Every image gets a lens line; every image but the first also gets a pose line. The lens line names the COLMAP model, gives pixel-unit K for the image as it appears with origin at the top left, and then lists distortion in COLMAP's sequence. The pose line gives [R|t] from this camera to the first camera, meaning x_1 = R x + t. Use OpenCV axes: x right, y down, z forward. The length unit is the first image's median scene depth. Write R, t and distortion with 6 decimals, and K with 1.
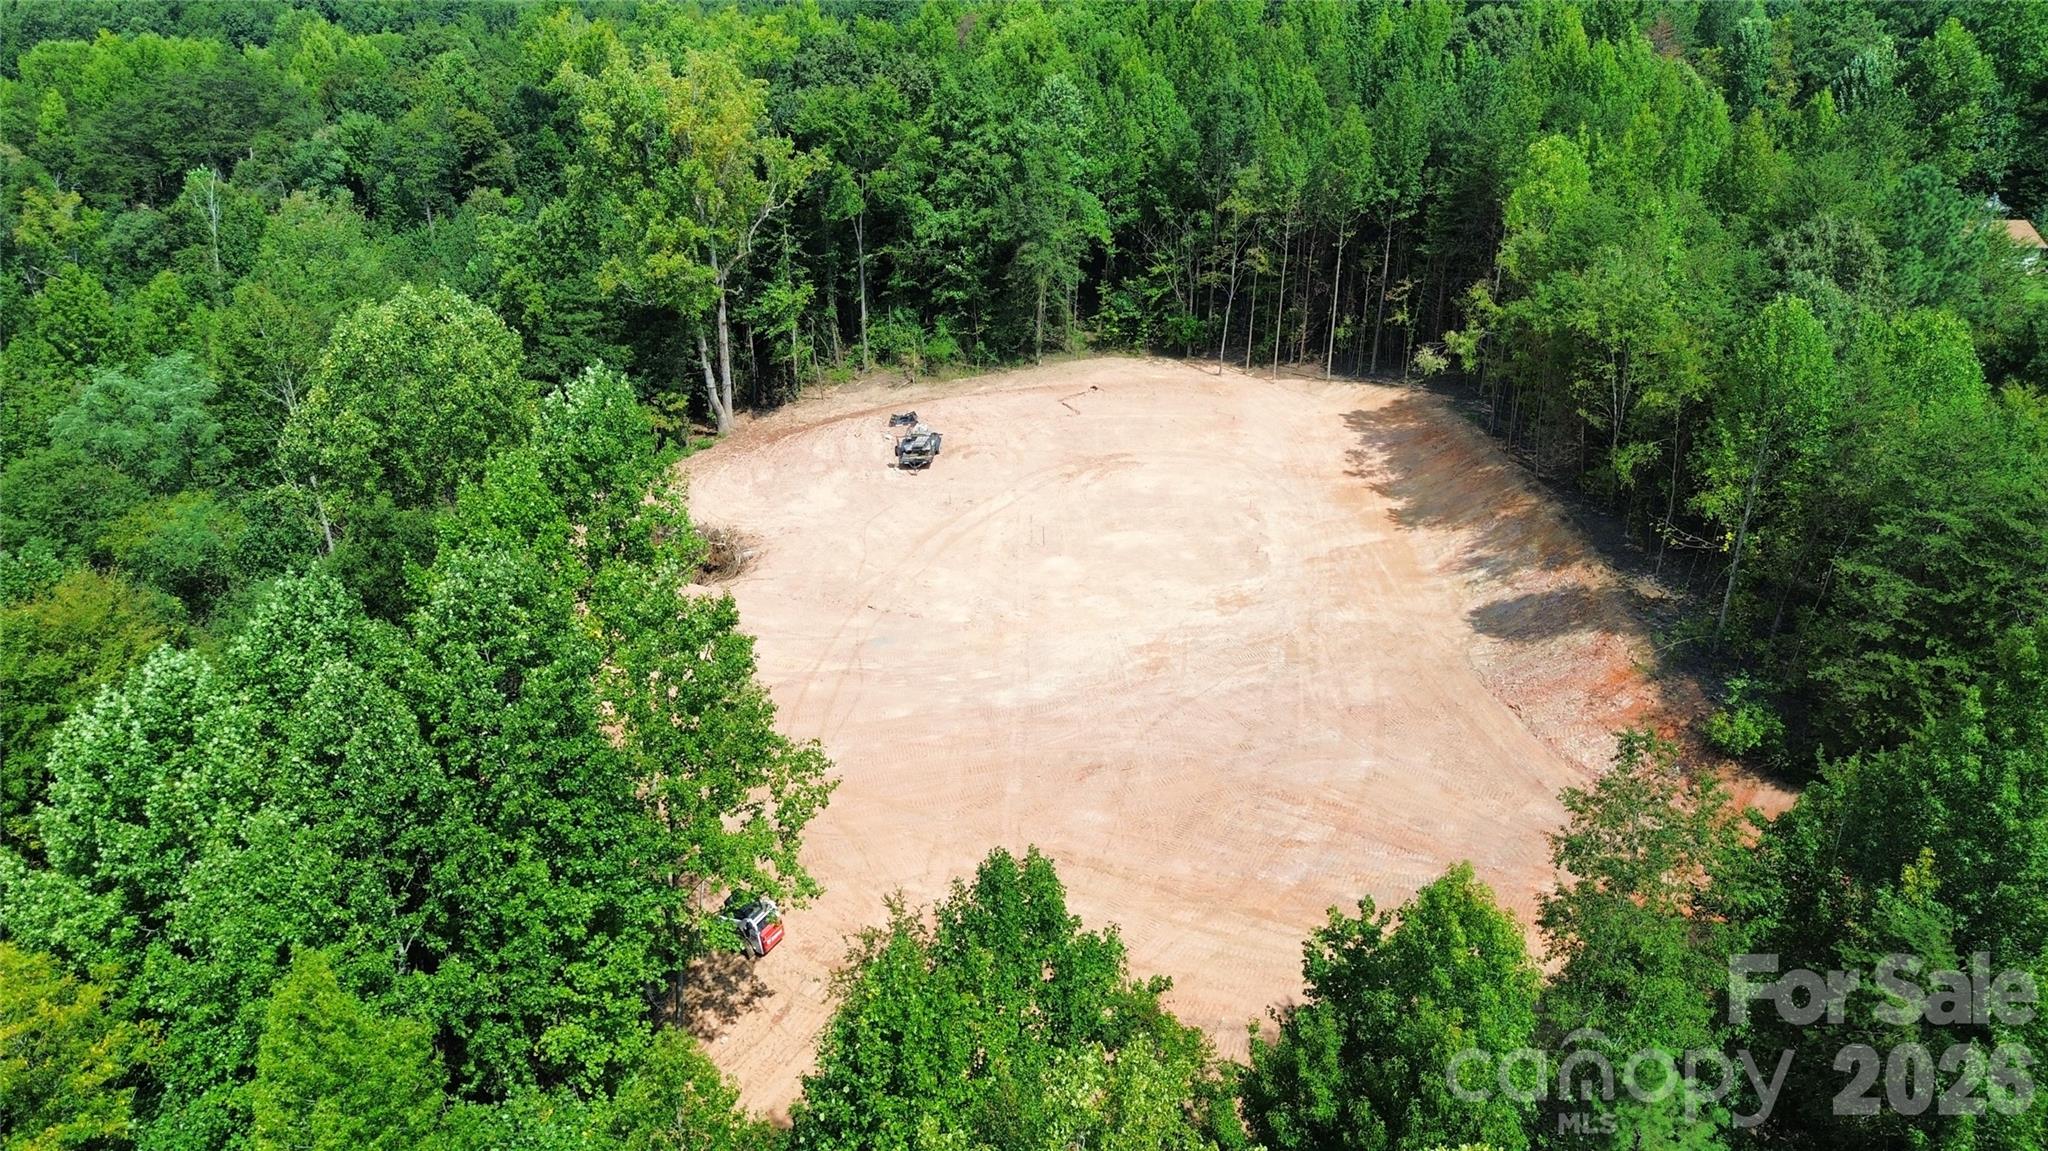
lens RADIAL K [[1444.6, 0, 1024.0], [0, 1444.6, 575.5], [0, 0, 1]] dist [0.036930, 0.000723]
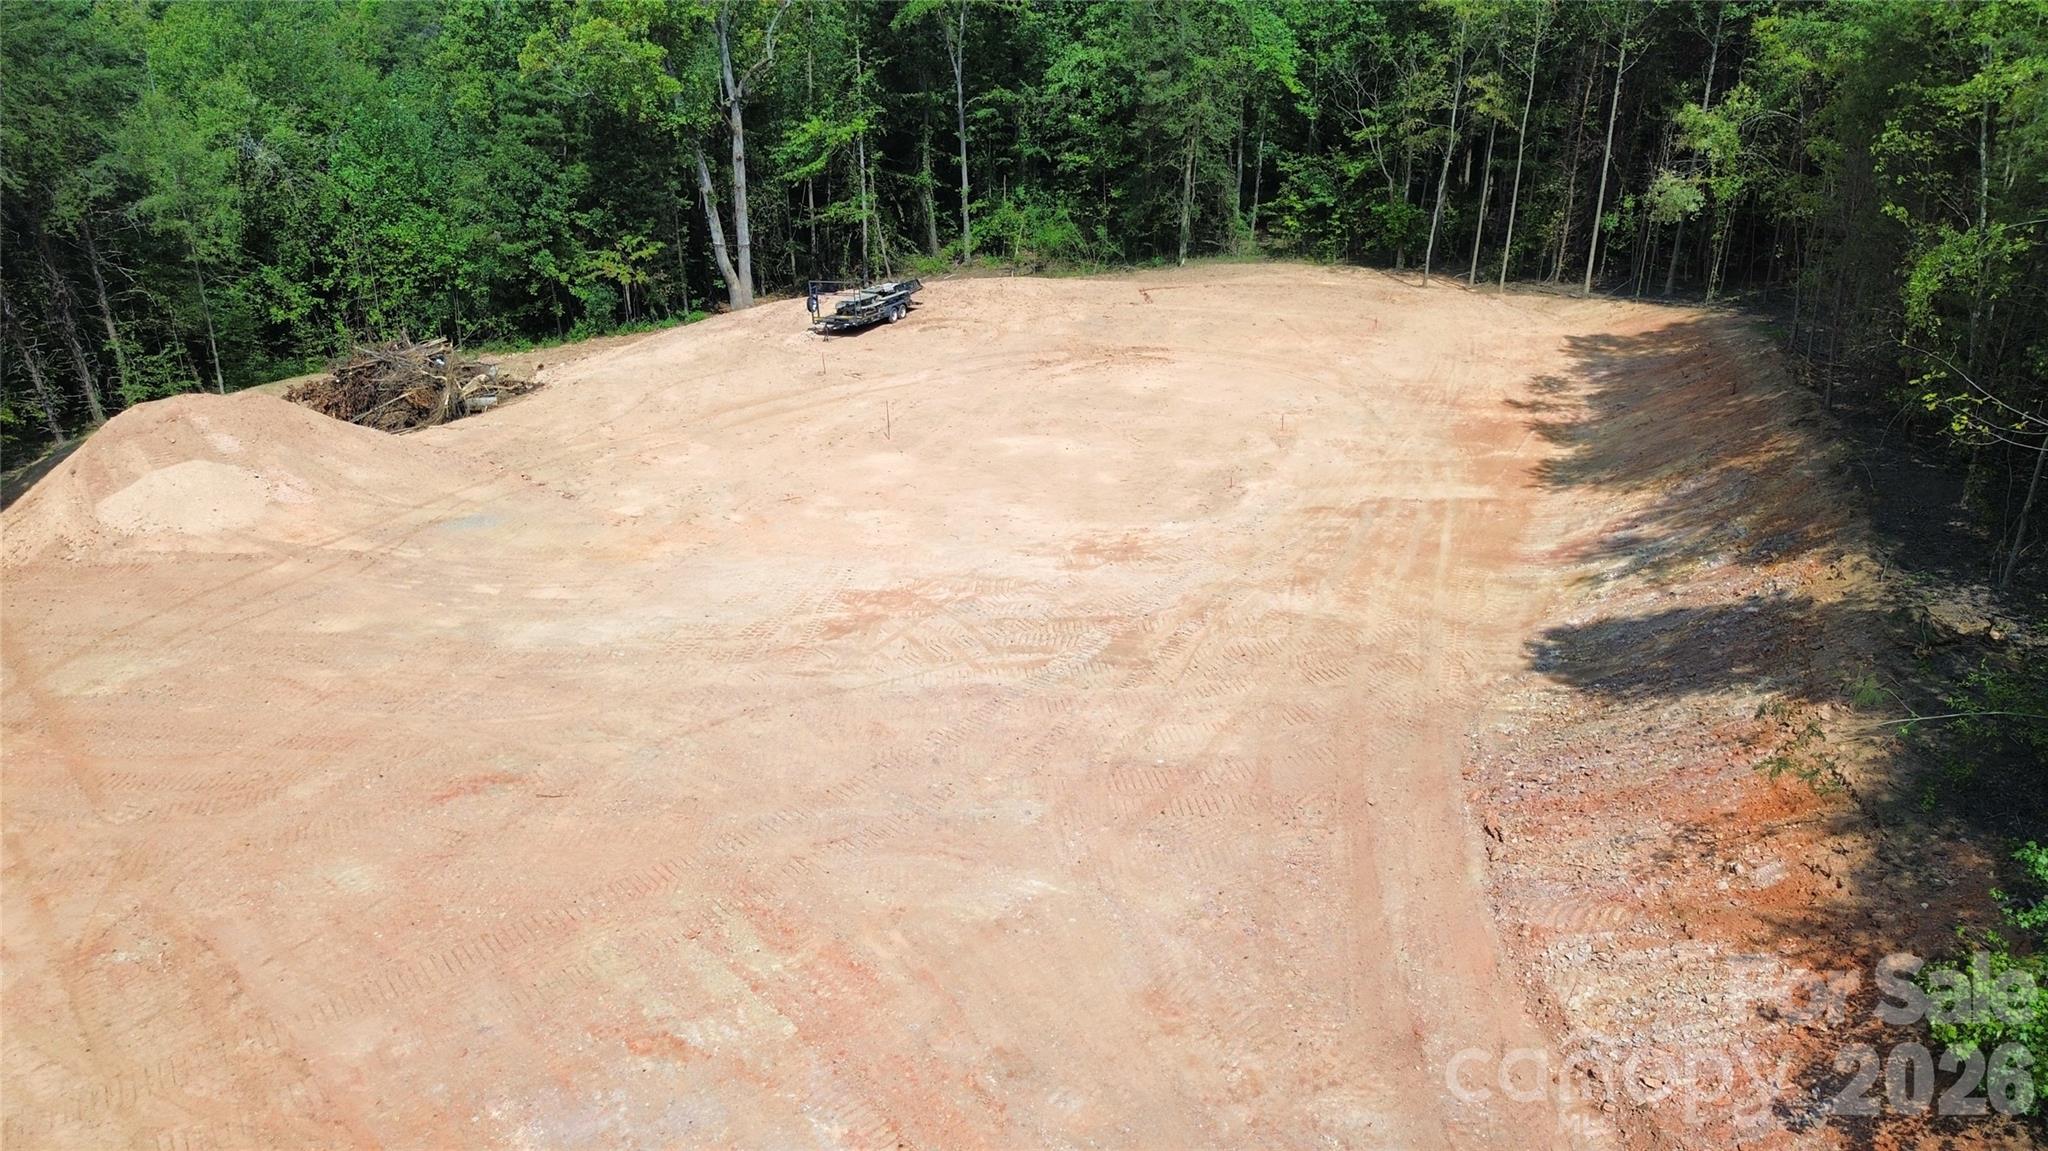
lens RADIAL K [[1444.6, 0, 1024.0], [0, 1444.6, 575.5], [0, 0, 1]] dist [0.036930, 0.000723]
pose [[0.938149, 0.139709, -0.316794, 0.214074], [-0.151644, 0.988347, -0.013206, 0.029020], [0.311257, 0.060429, 0.948402, 0.366932]]
